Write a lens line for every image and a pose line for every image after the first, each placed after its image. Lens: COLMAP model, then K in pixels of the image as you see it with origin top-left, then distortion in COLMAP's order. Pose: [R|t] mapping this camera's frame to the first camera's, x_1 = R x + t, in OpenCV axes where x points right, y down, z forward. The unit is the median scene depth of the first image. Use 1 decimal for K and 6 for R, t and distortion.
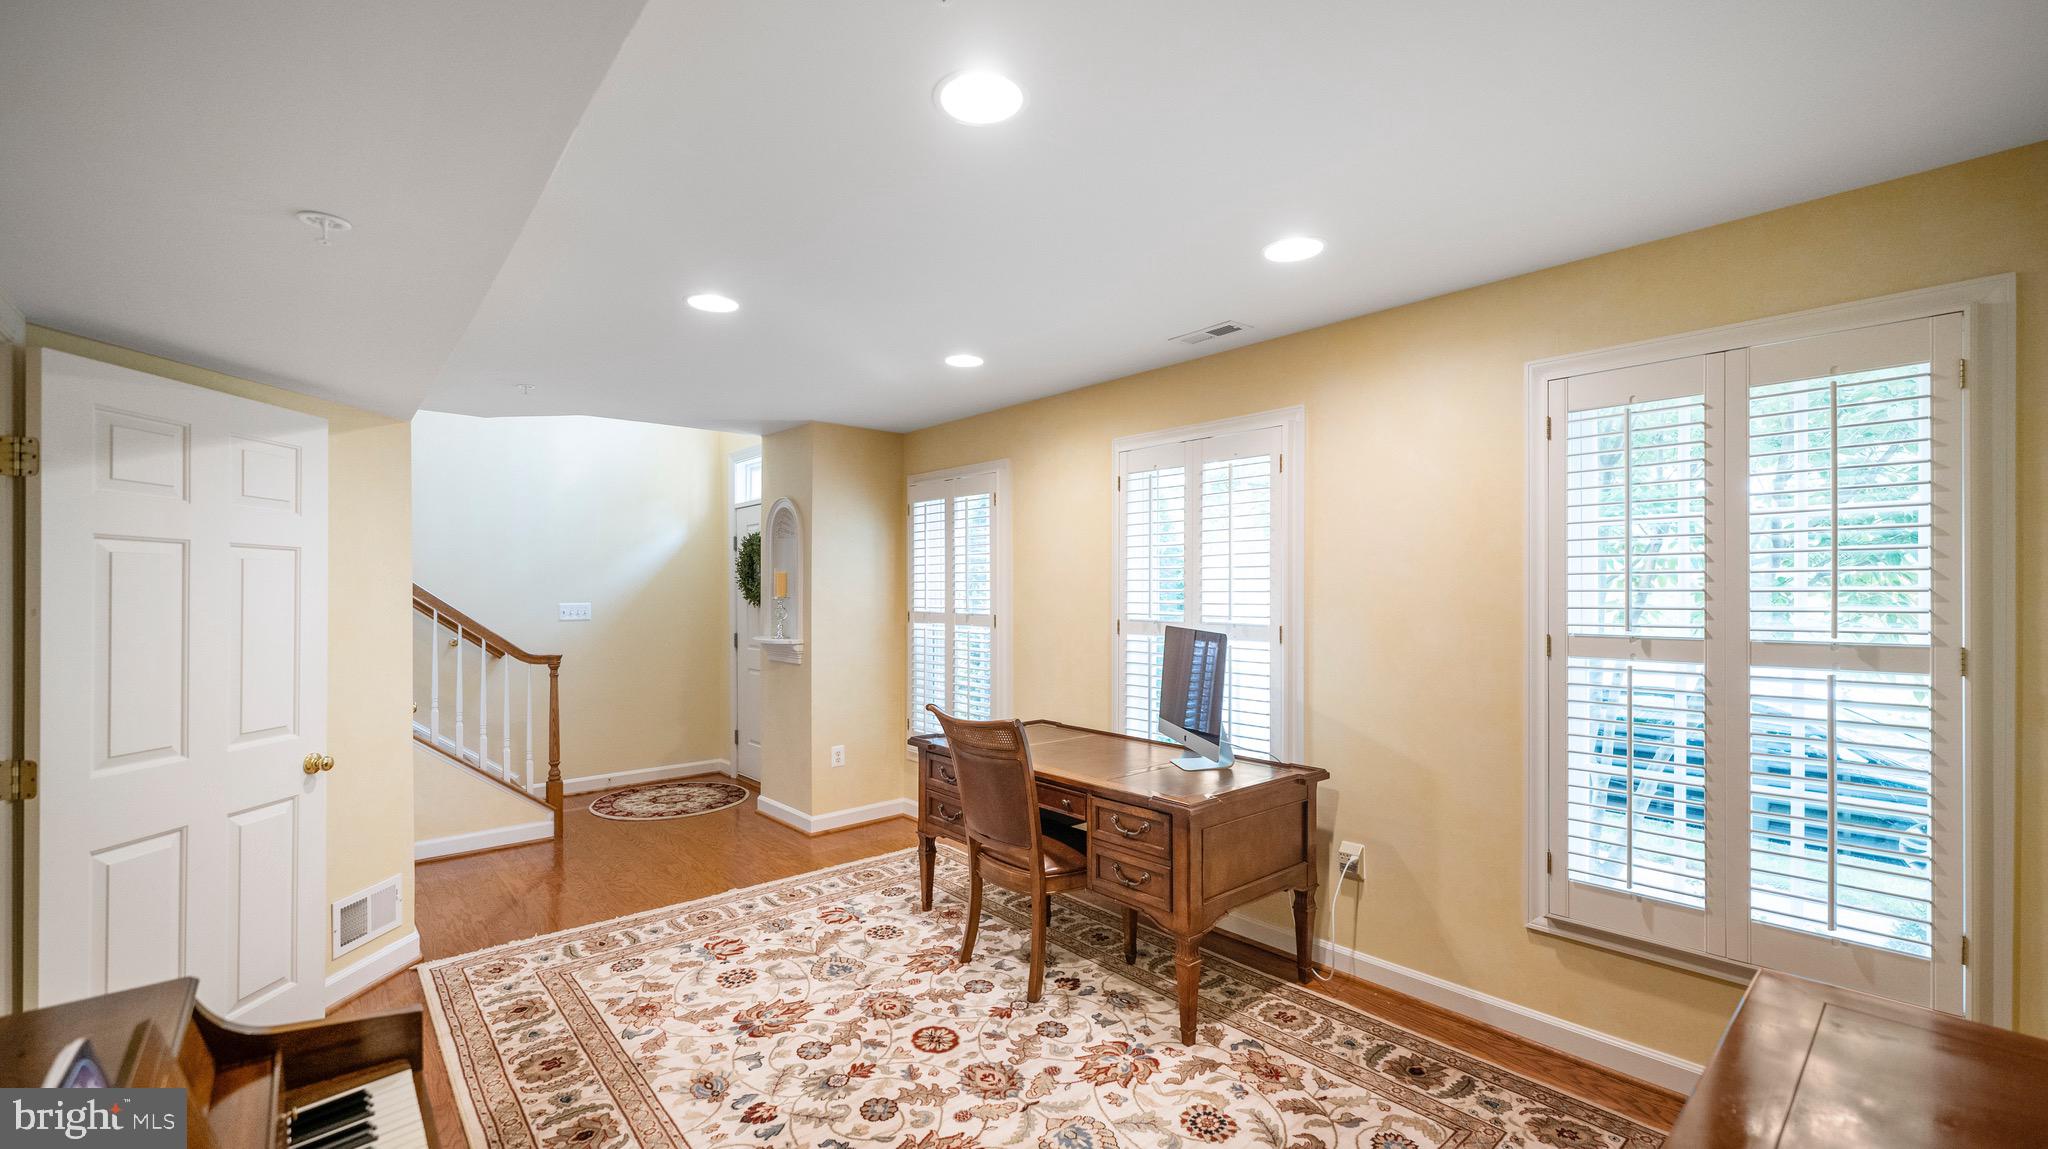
lens RADIAL K [[832.6, 0, 1019.7], [0, 832.6, 583.6], [0, 0, 1]] dist [0.004435, 0.000784]
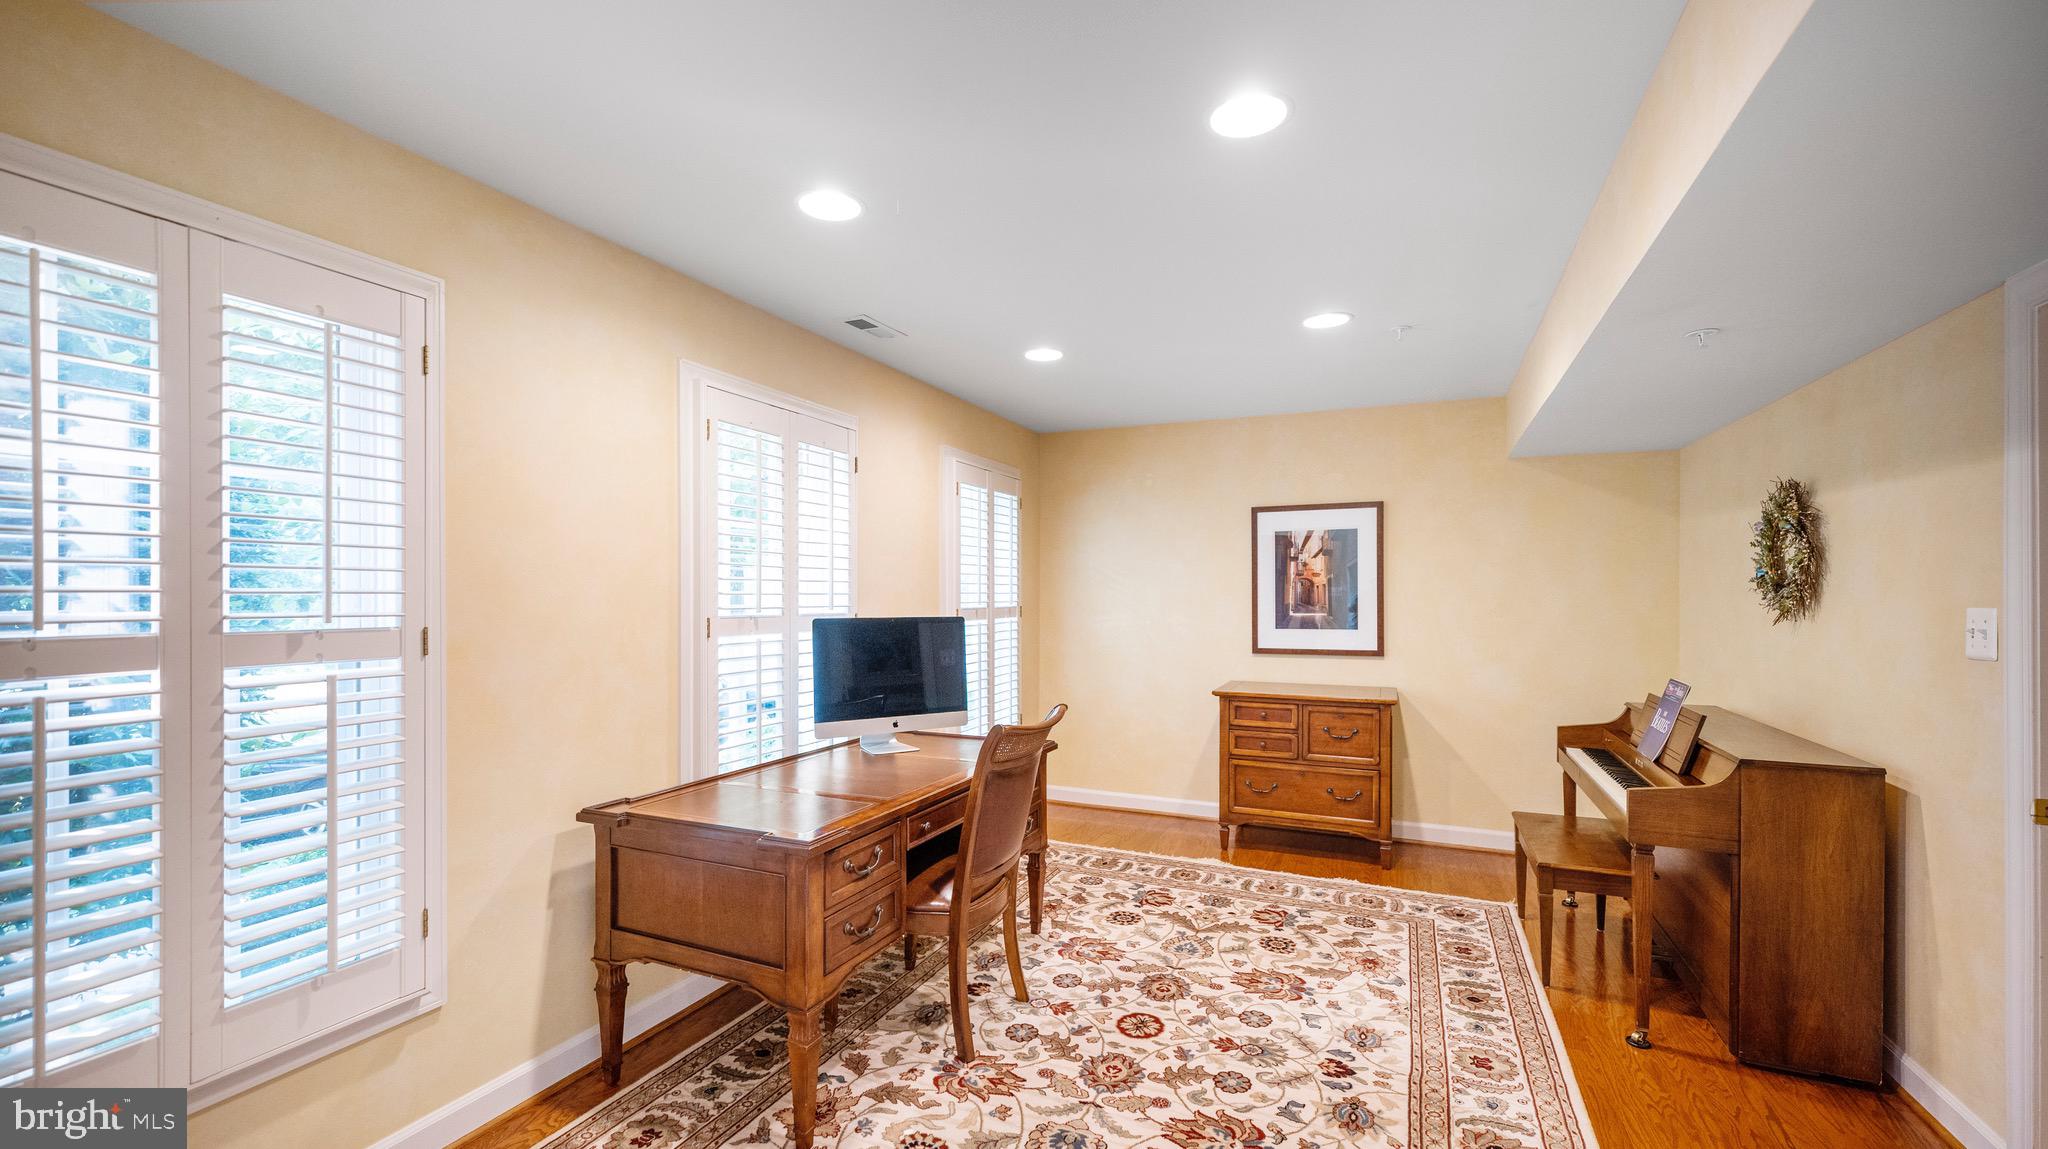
lens RADIAL K [[832.6, 0, 1020.4], [0, 832.6, 589.8], [0, 0, 1]] dist [0.004435, 0.000784]
pose [[-0.411976, 0.002817, 0.911190, -0.996815], [-0.006859, 0.999957, -0.006192, 0.033779], [-0.911169, -0.008800, -0.411939, 1.618202]]
